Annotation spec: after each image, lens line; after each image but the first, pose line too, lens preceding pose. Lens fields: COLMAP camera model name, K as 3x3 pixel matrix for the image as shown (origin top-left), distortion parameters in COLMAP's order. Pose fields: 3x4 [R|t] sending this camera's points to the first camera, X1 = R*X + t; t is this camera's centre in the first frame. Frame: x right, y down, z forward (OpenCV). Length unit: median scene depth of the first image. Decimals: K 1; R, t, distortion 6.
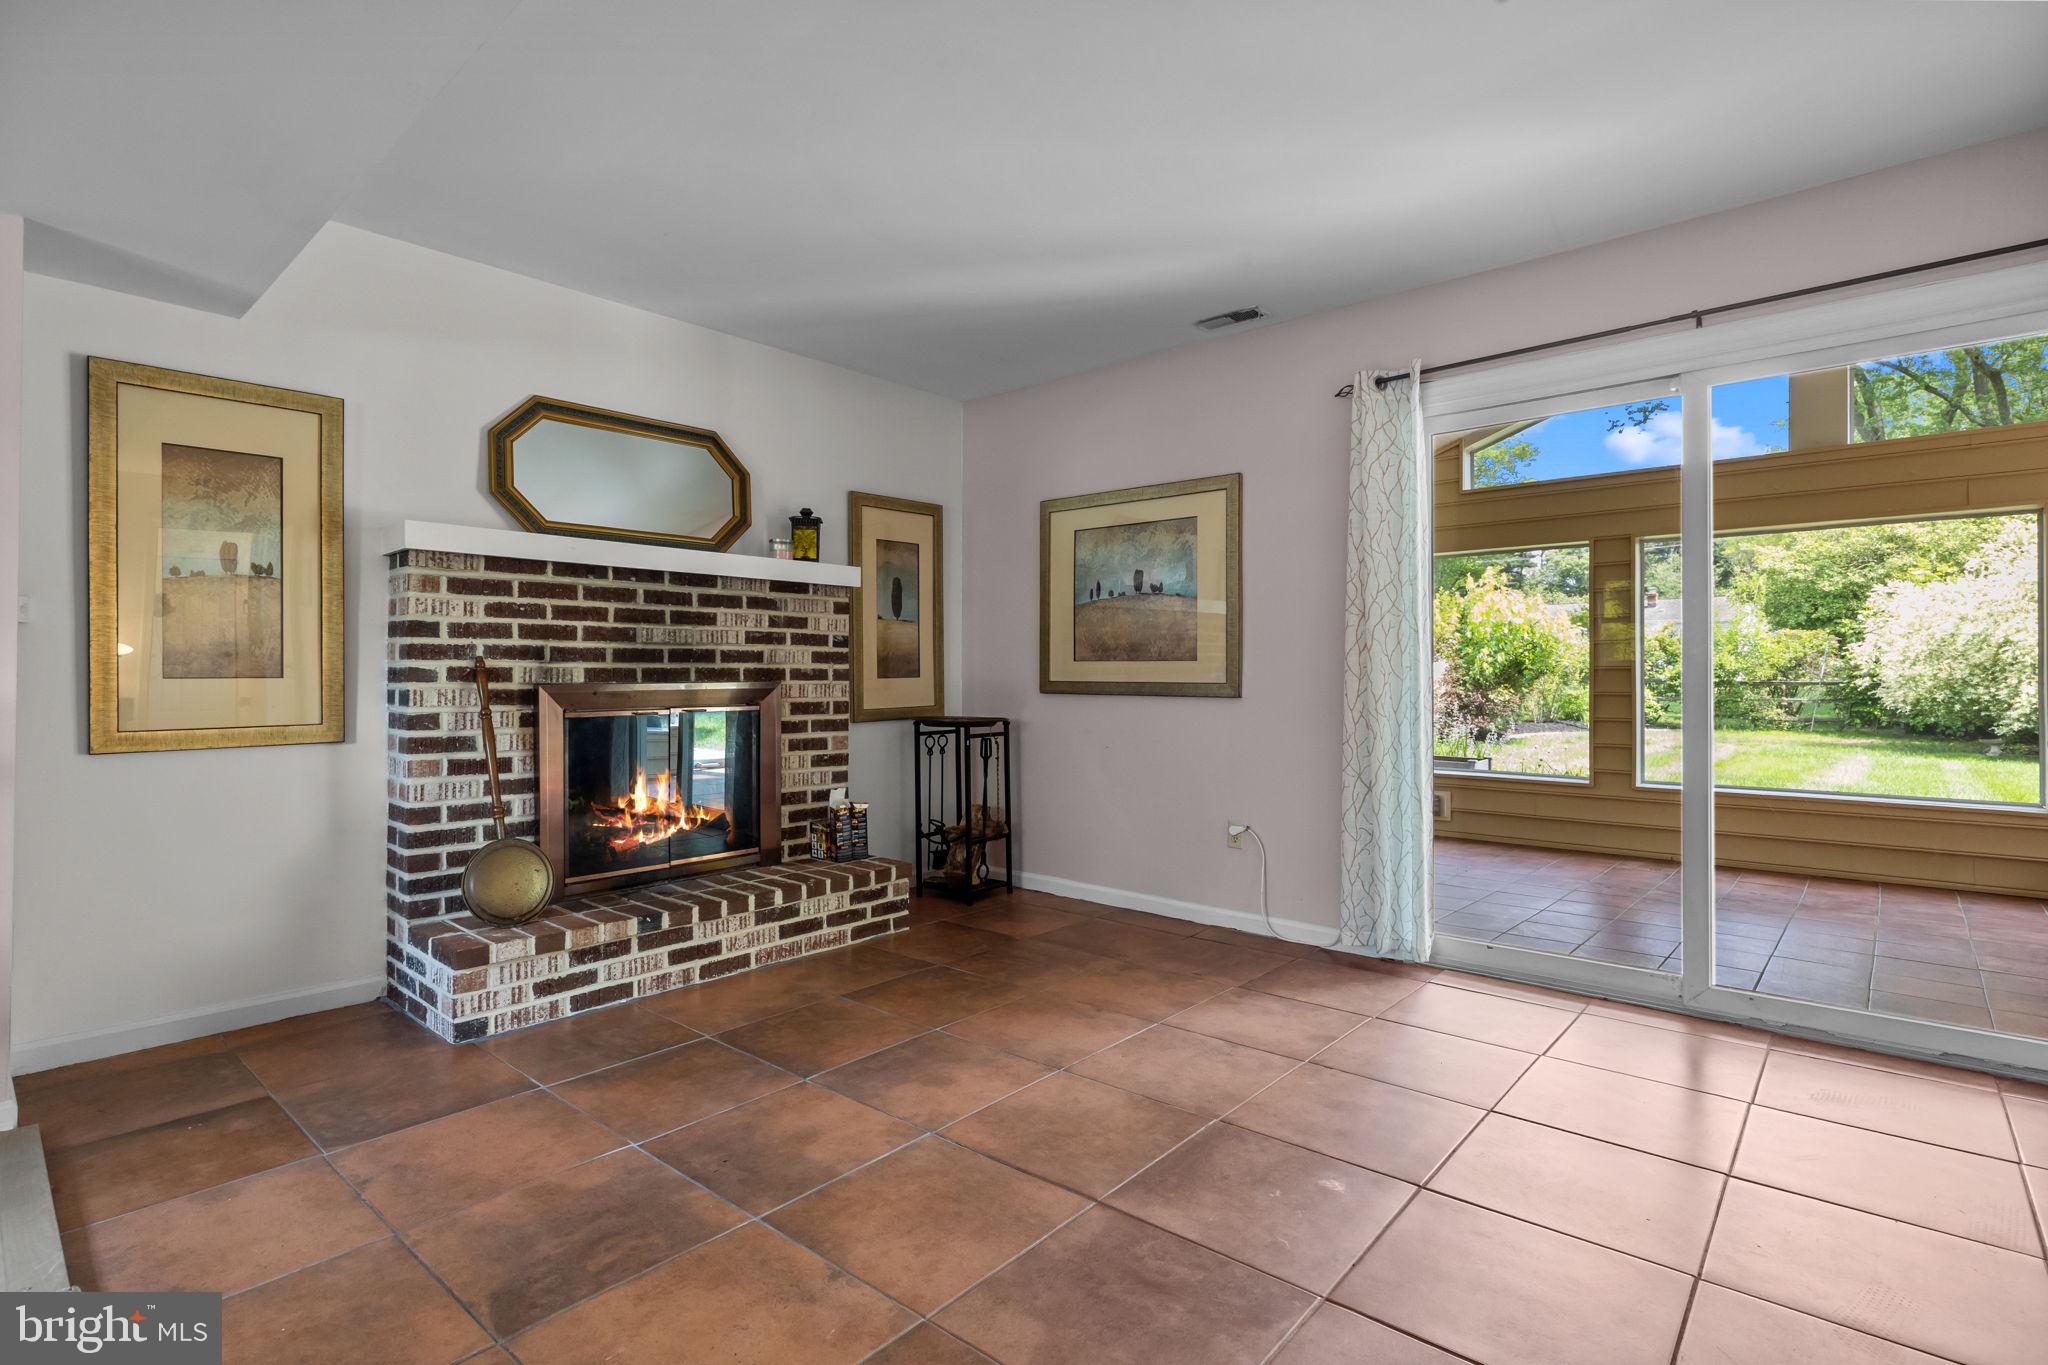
lens RADIAL K [[1014.7, 0, 1024.0], [0, 1014.7, 682.5], [0, 0, 1]] dist [-0.003959, -0.000251]
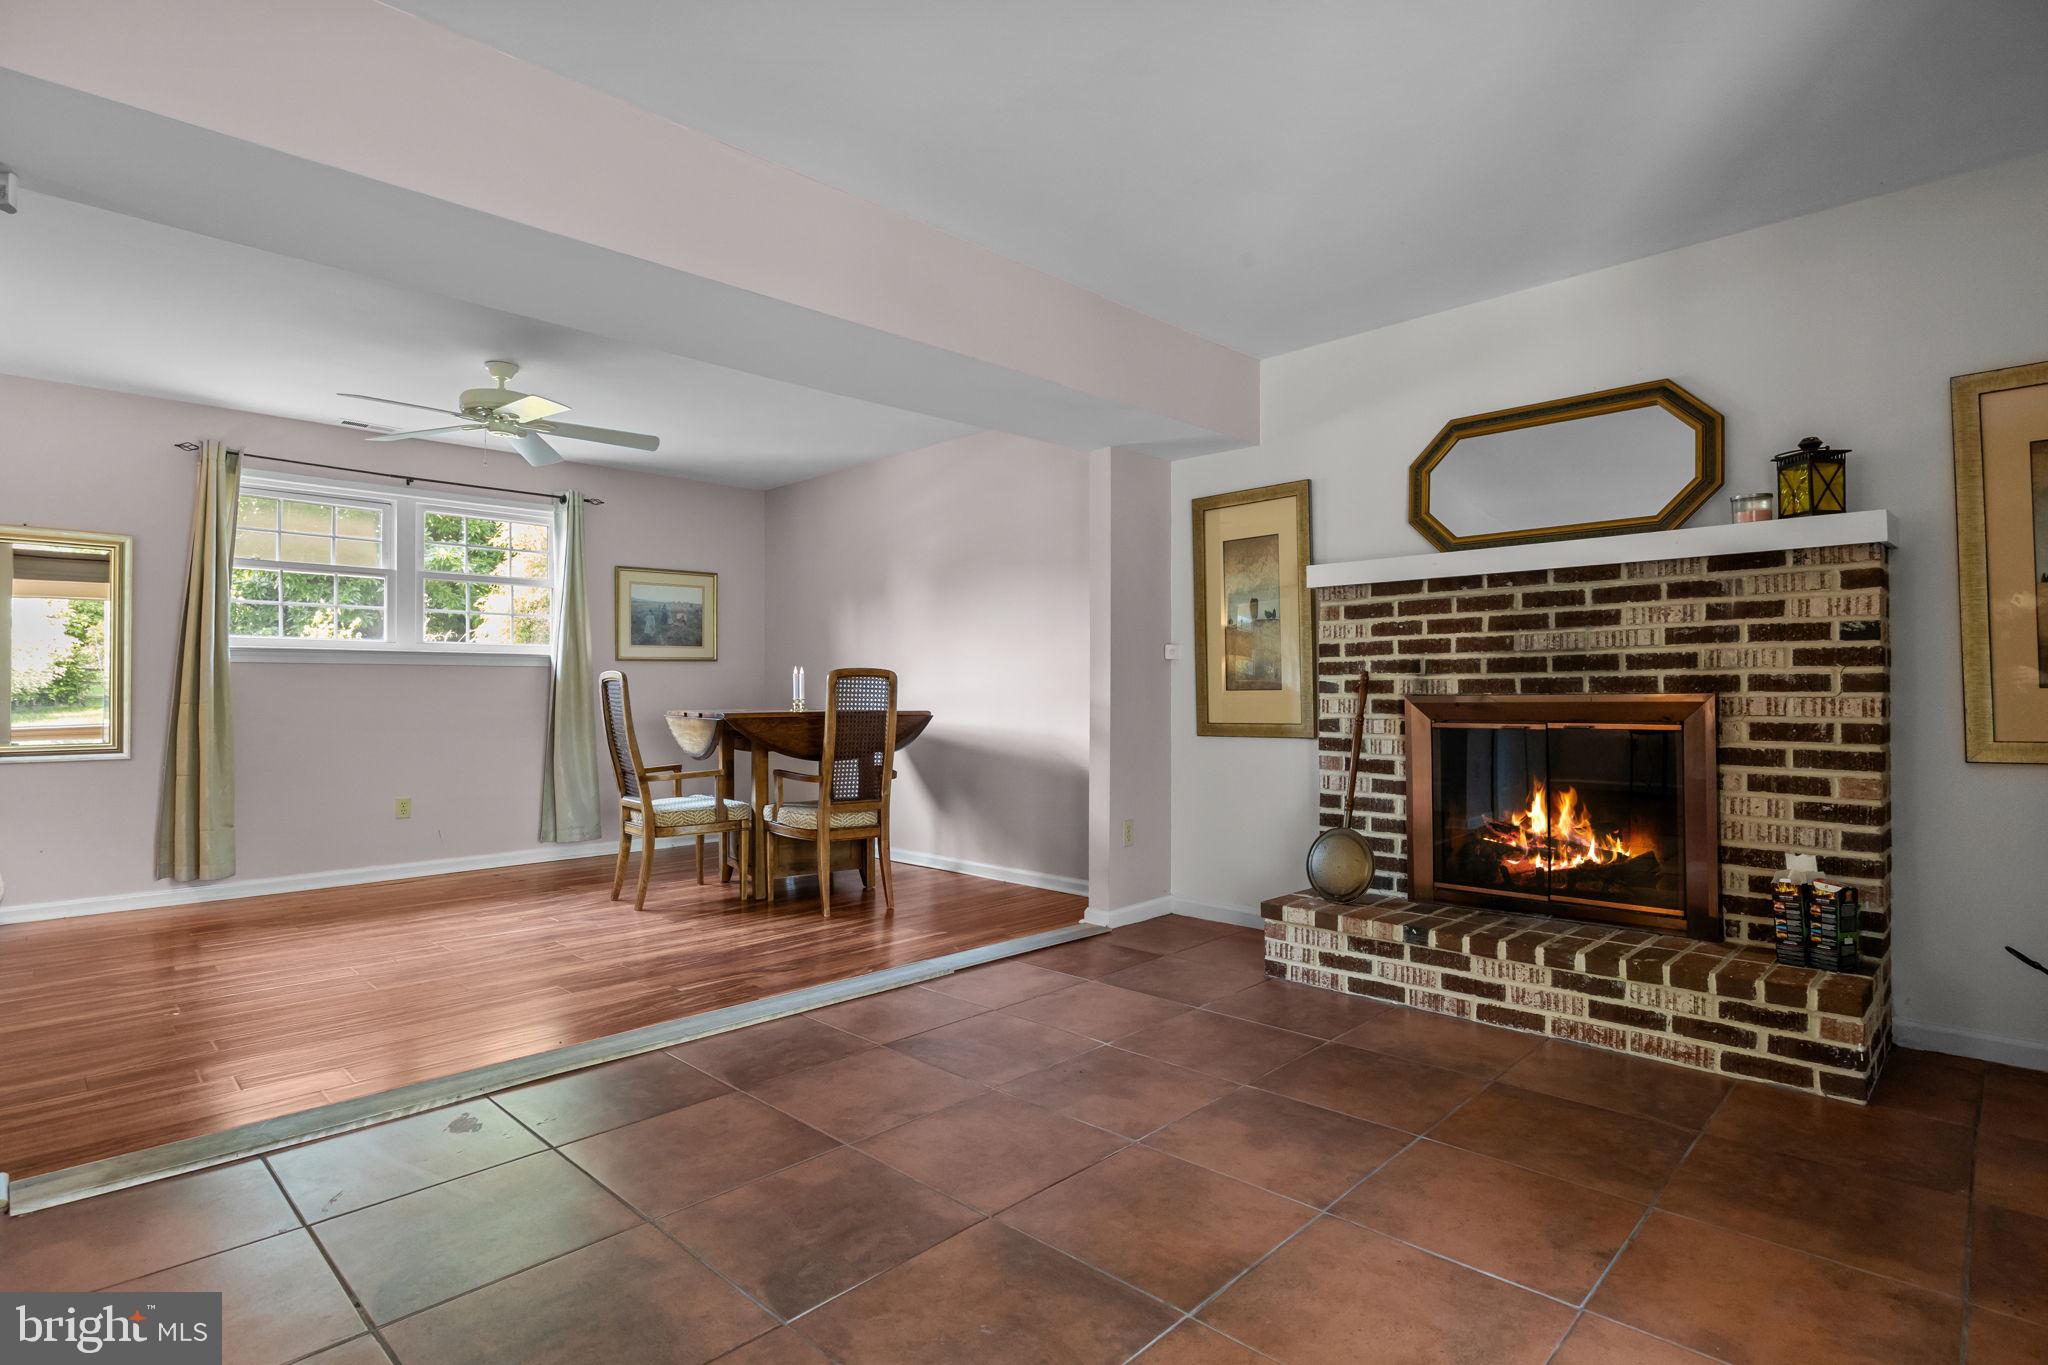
lens RADIAL K [[1034.5, 0, 1013.0], [0, 1034.5, 689.8], [0, 0, 1]] dist [-0.001545, -0.000101]
pose [[-0.074860, -0.000267, -0.997194, 0.621224], [-0.000100, 1.000000, -0.000261, -0.003506], [0.997194, 0.000080, -0.074860, 0.628306]]
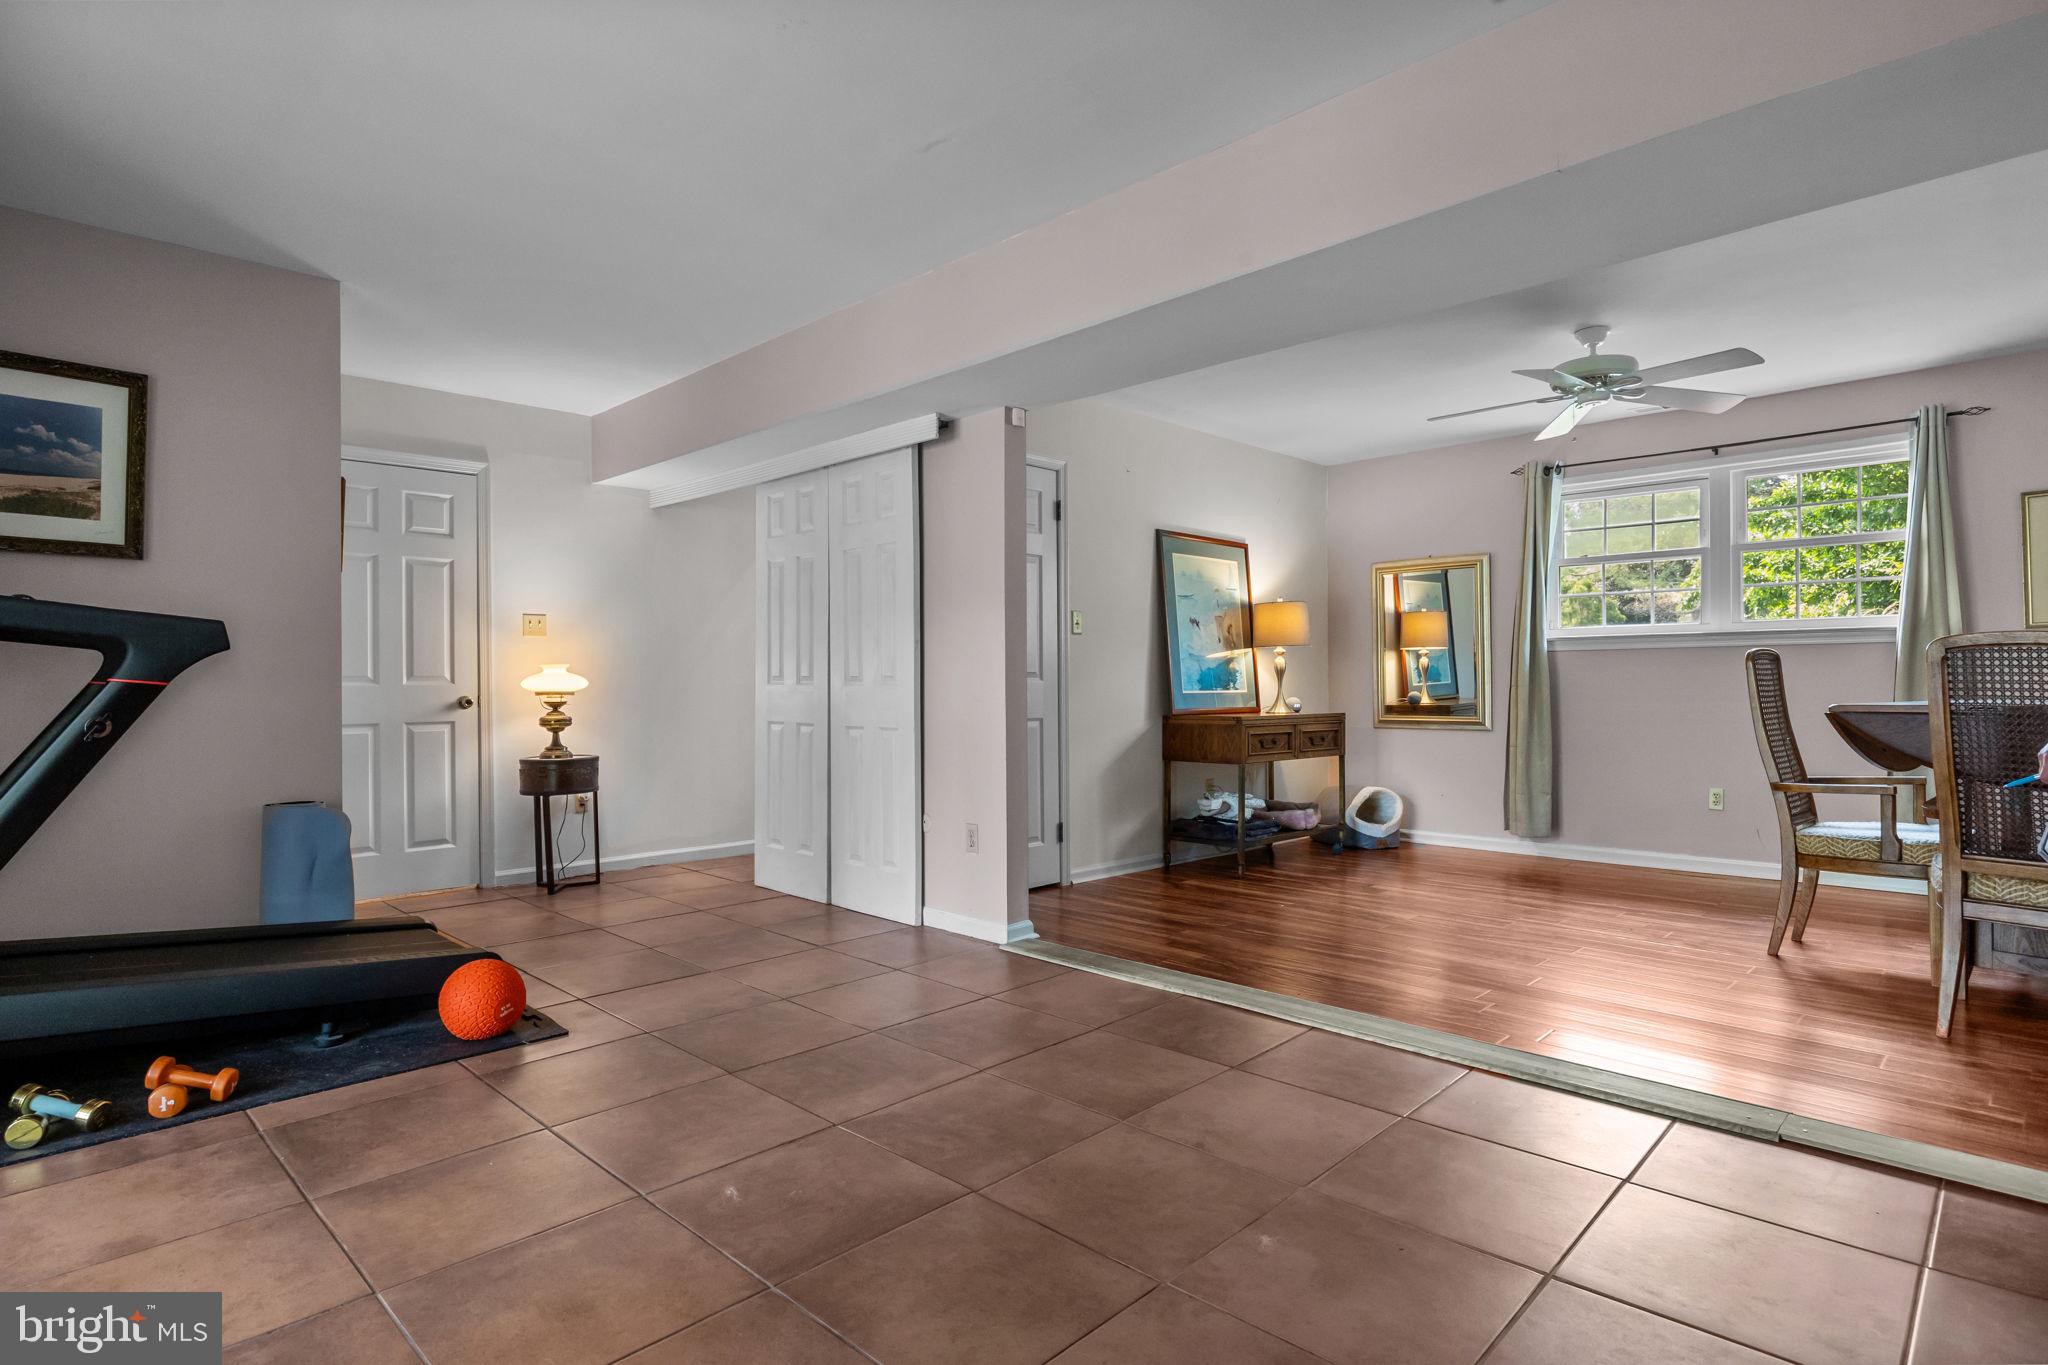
lens RADIAL K [[1034.5, 0, 1013.0], [0, 1034.5, 689.8], [0, 0, 1]] dist [-0.001545, -0.000101]
pose [[-0.997370, 0.004151, 0.072361, -0.024173], [0.004791, 0.999951, 0.008674, 0.000343], [-0.072321, 0.008997, -0.997341, 1.159058]]
